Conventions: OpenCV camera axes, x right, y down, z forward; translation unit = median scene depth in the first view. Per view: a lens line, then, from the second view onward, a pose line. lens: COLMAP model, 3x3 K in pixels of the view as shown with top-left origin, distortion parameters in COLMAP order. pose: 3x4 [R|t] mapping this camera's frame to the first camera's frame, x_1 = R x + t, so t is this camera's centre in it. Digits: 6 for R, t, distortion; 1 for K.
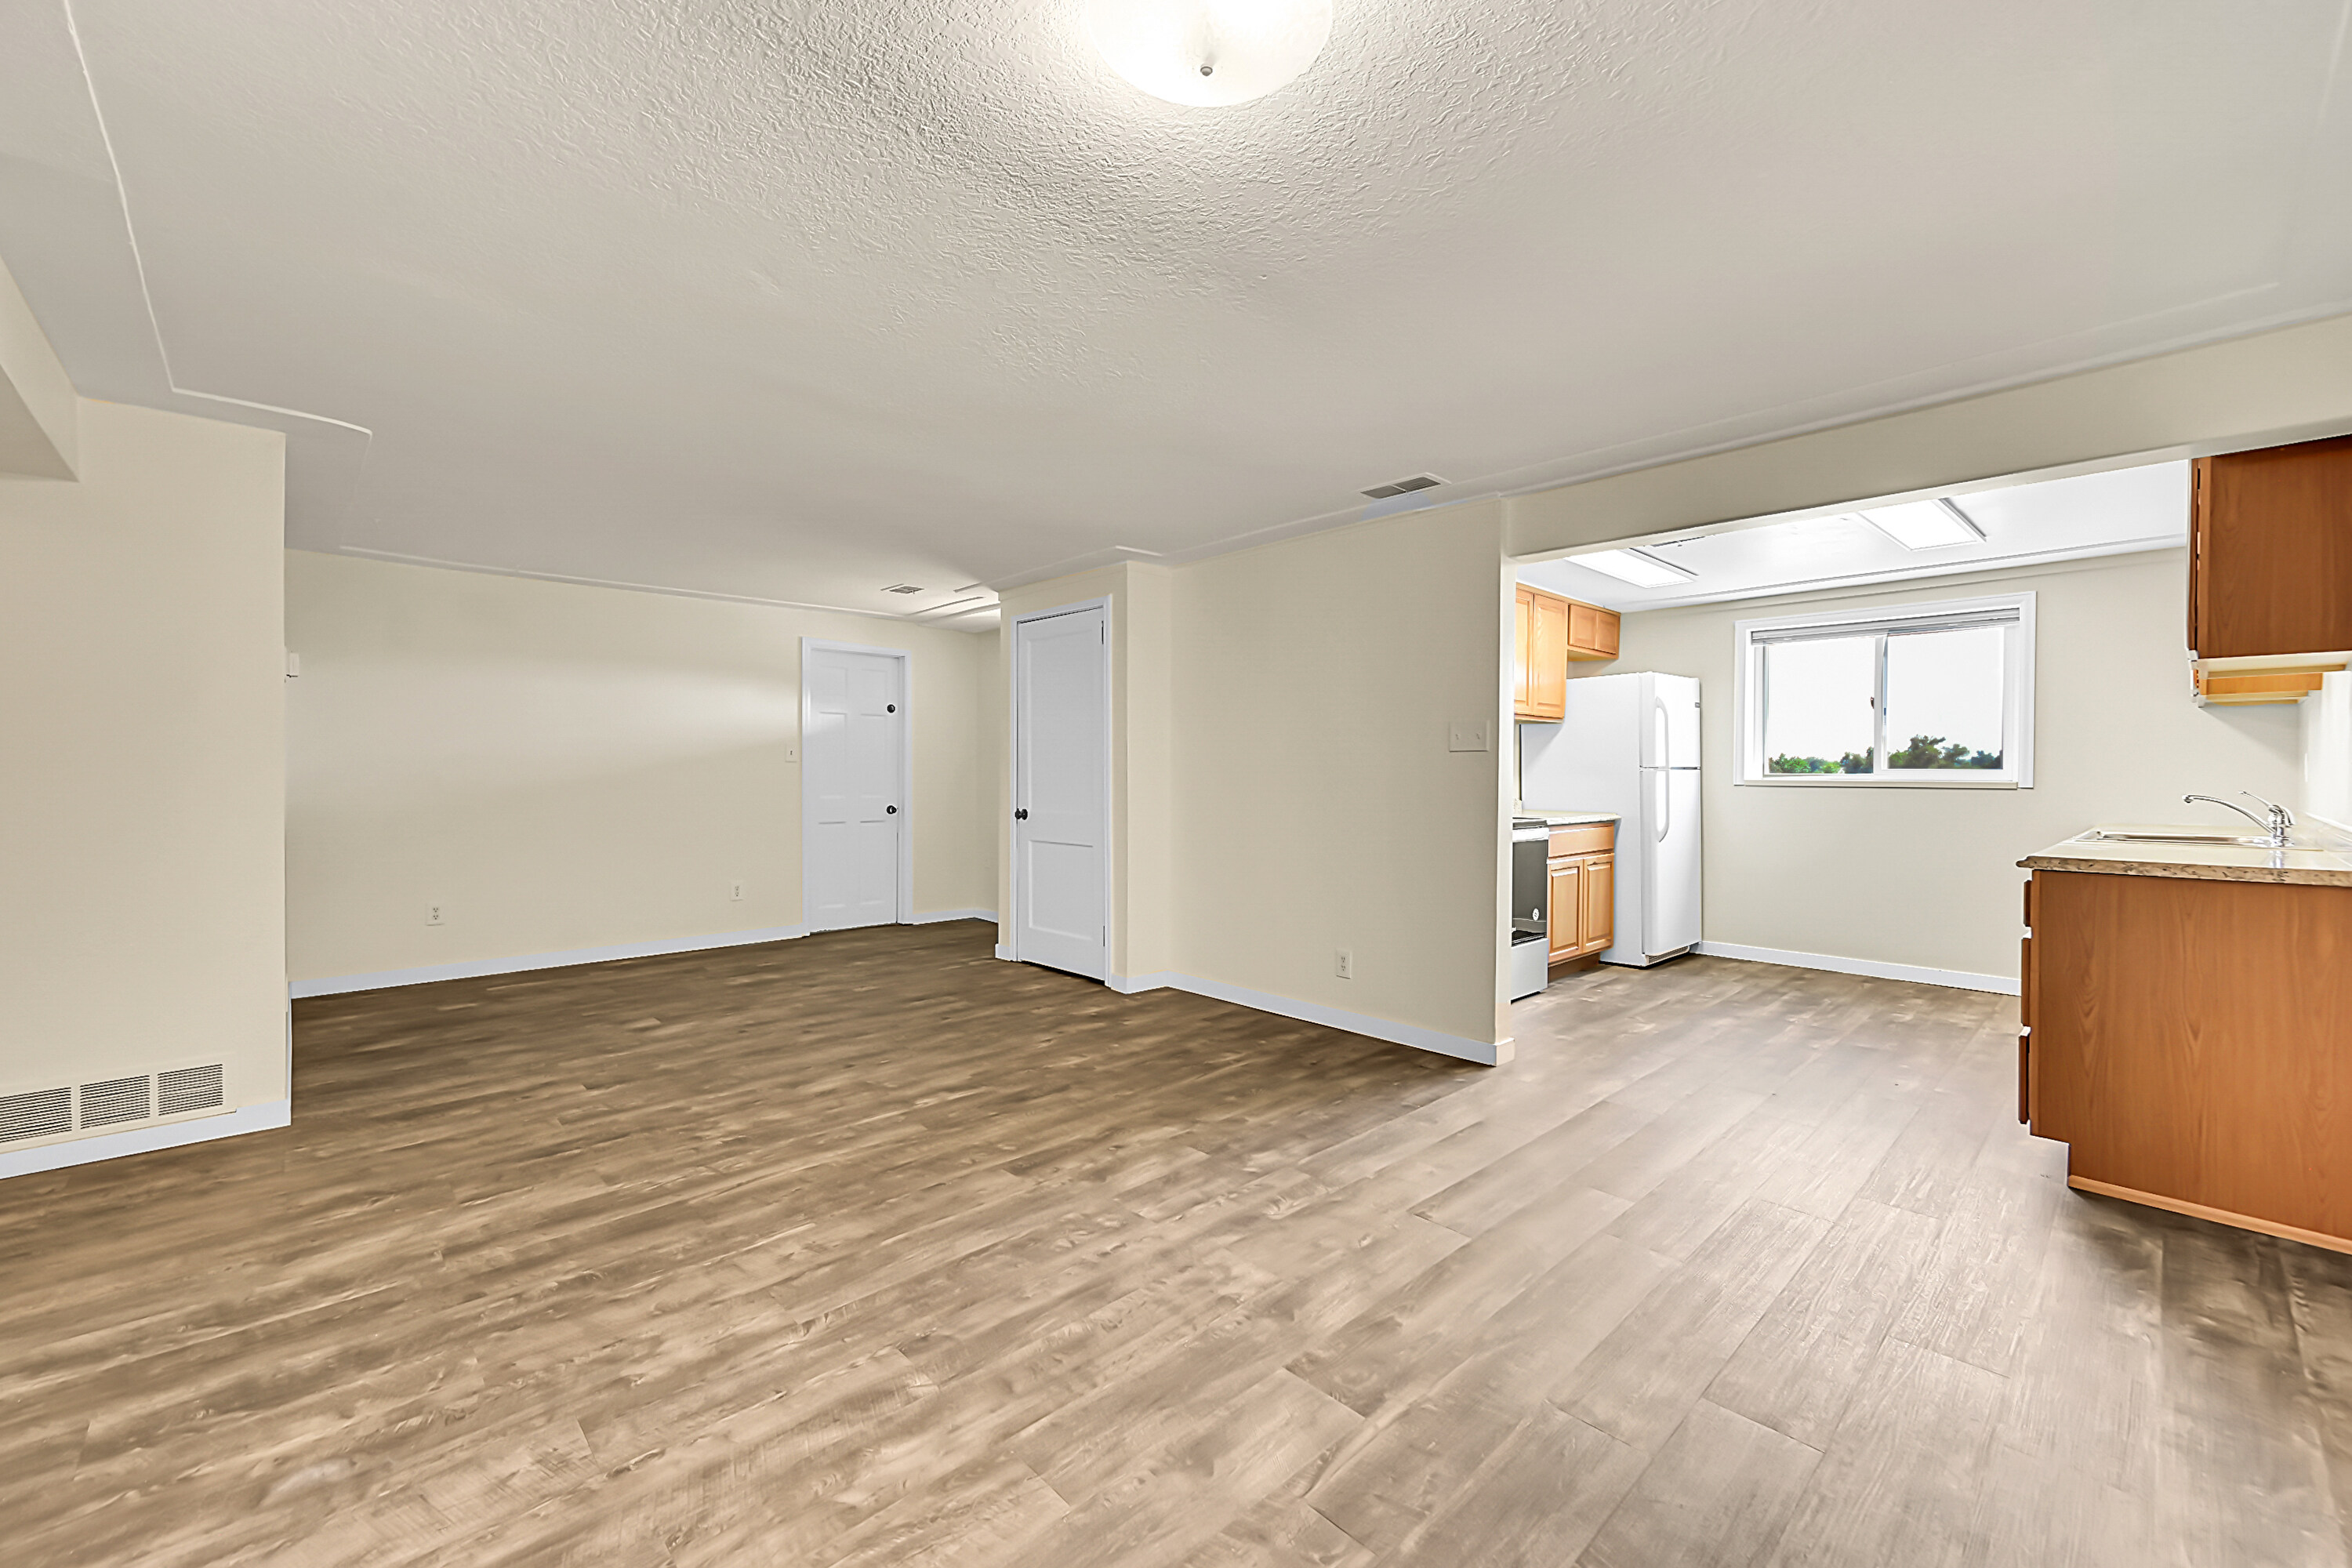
lens RADIAL K [[939.6, 0, 1175.2], [0, 939.6, 776.7], [0, 0, 1]] dist [-0.000445, 0.000062]
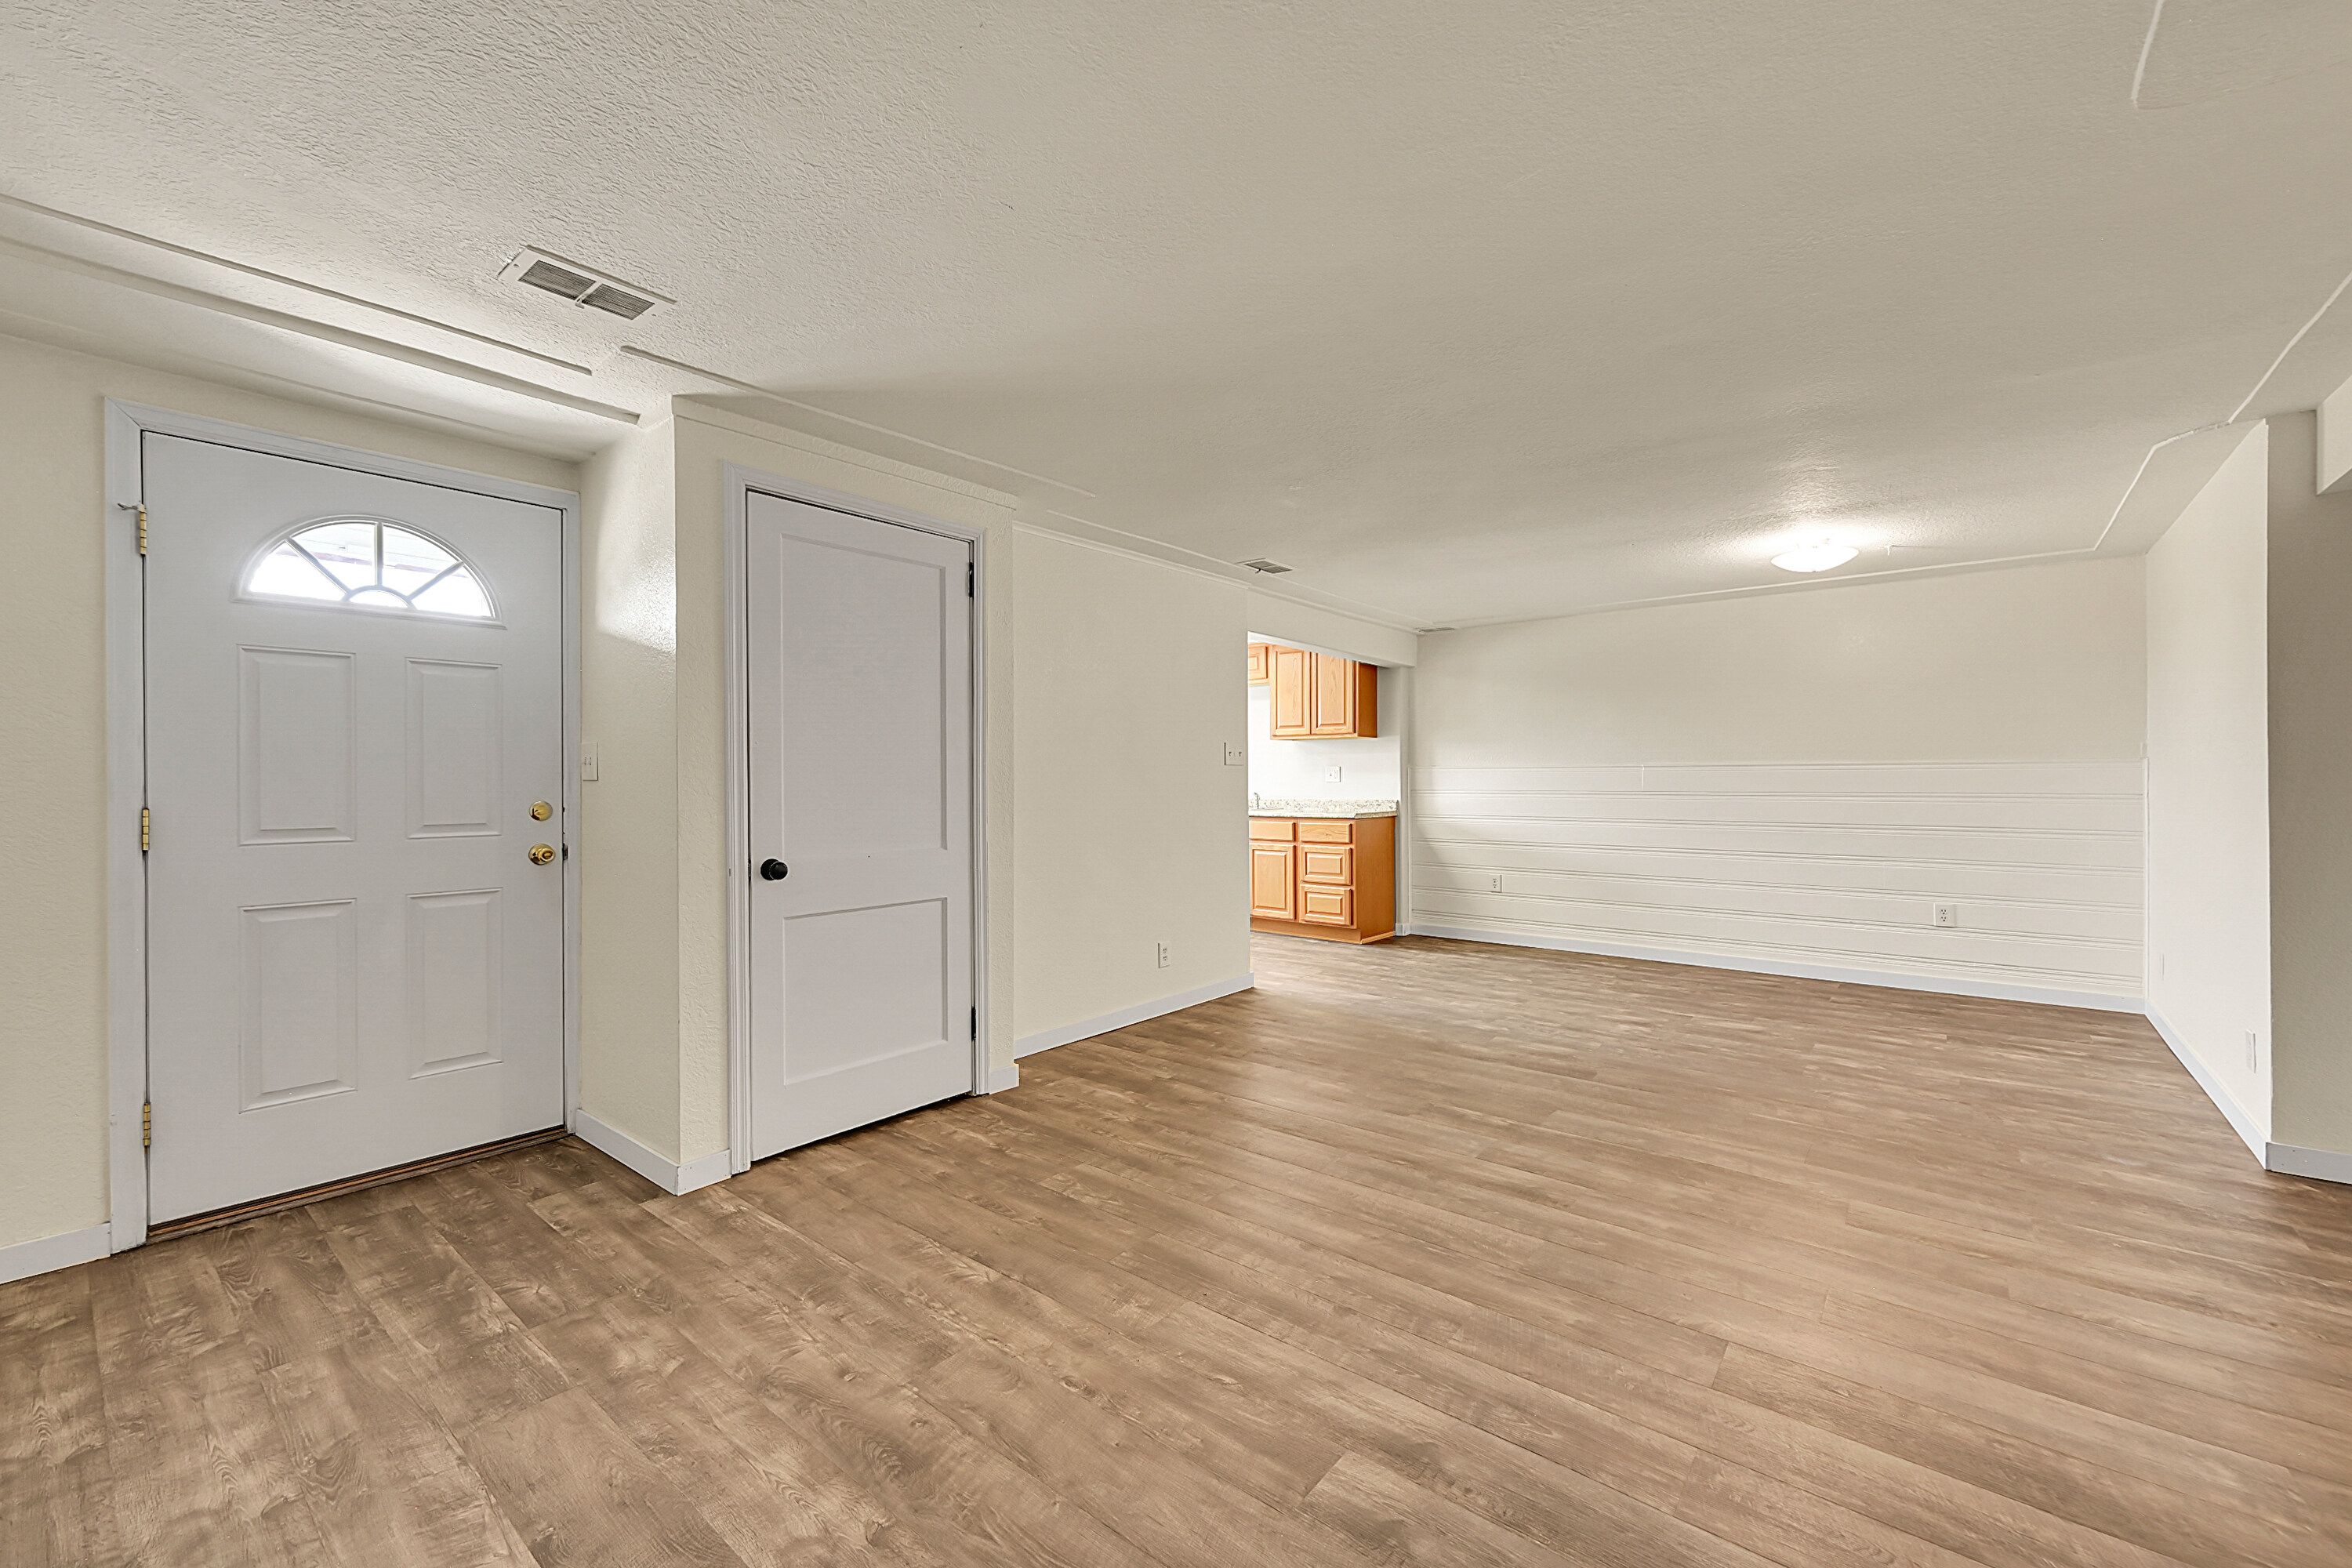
lens RADIAL K [[939.6, 0, 1175.2], [0, 939.6, 776.7], [0, 0, 1]] dist [-0.000445, 0.000062]
pose [[-0.121538, -0.003091, 0.992582, -1.400934], [0.006949, 0.999968, 0.003965, -0.021179], [-0.992562, 0.007380, -0.121512, 1.704023]]
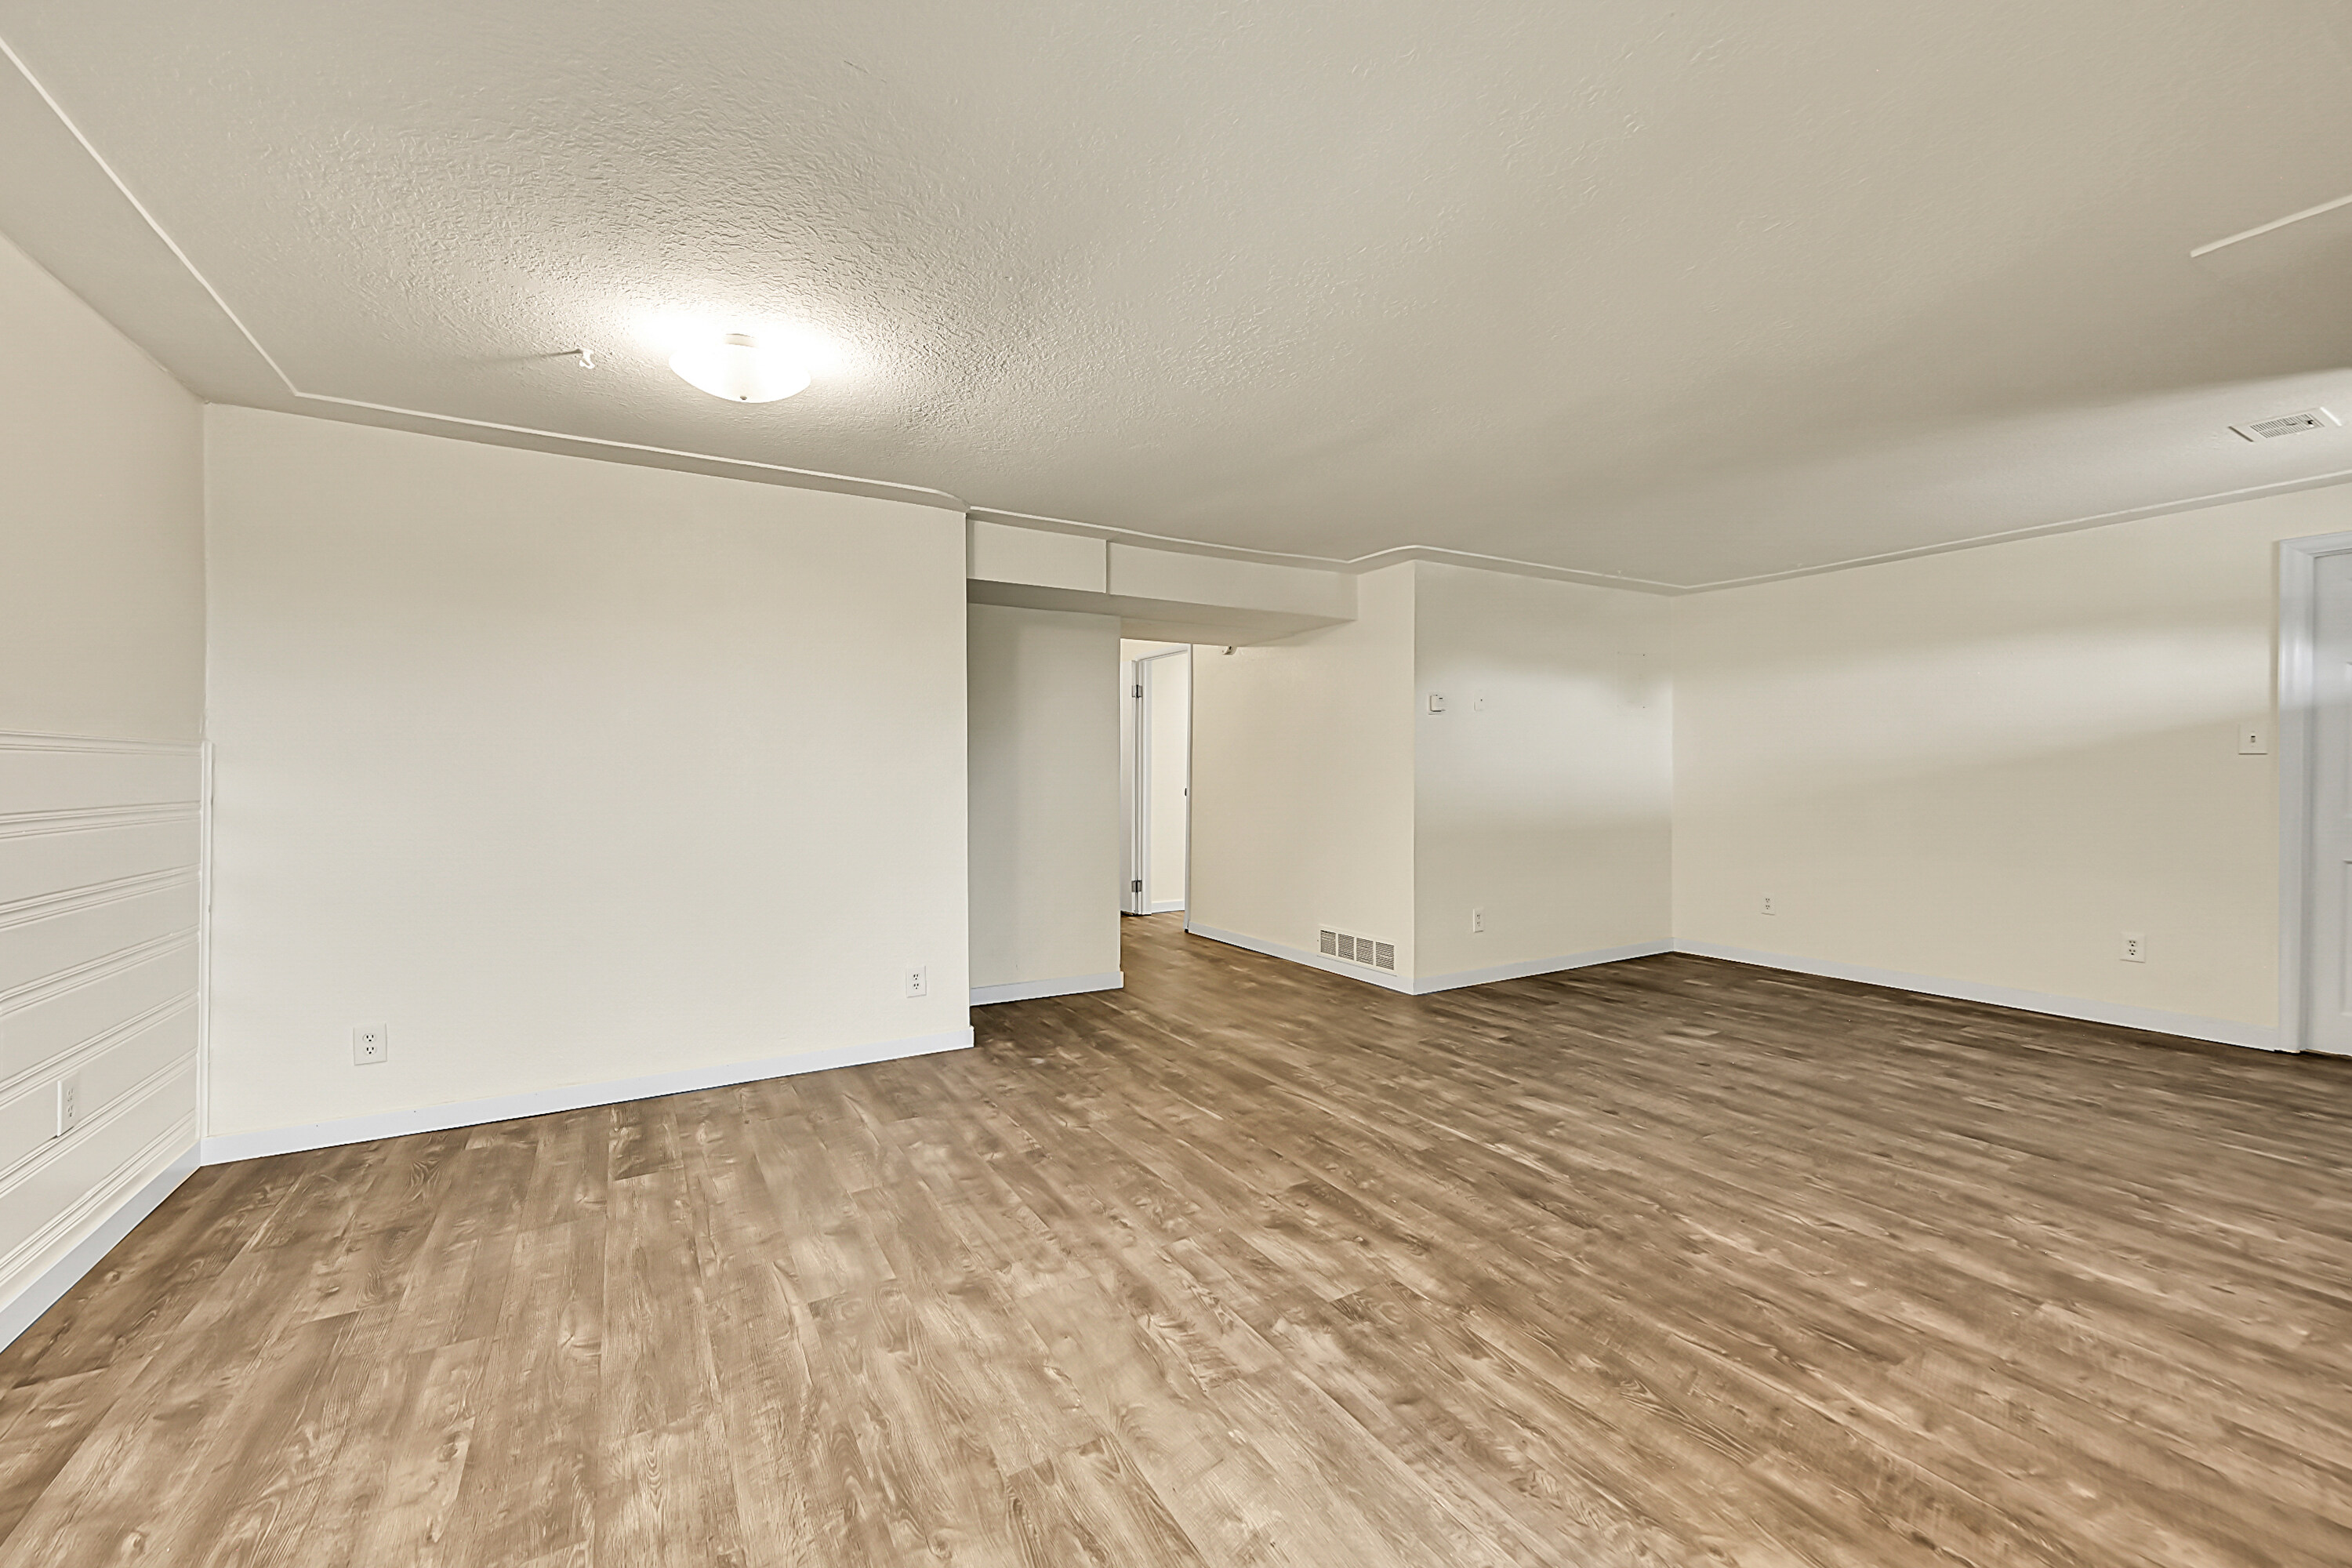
lens RADIAL K [[945.8, 0, 1181.7], [0, 945.8, 782.8], [0, 0, 1]] dist [-0.000912, 0.000210]
pose [[-0.220841, 0.008251, -0.975275, 0.783217], [-0.003165, 0.999953, 0.009177, -0.006261], [0.975305, 0.005114, -0.220804, 1.056521]]
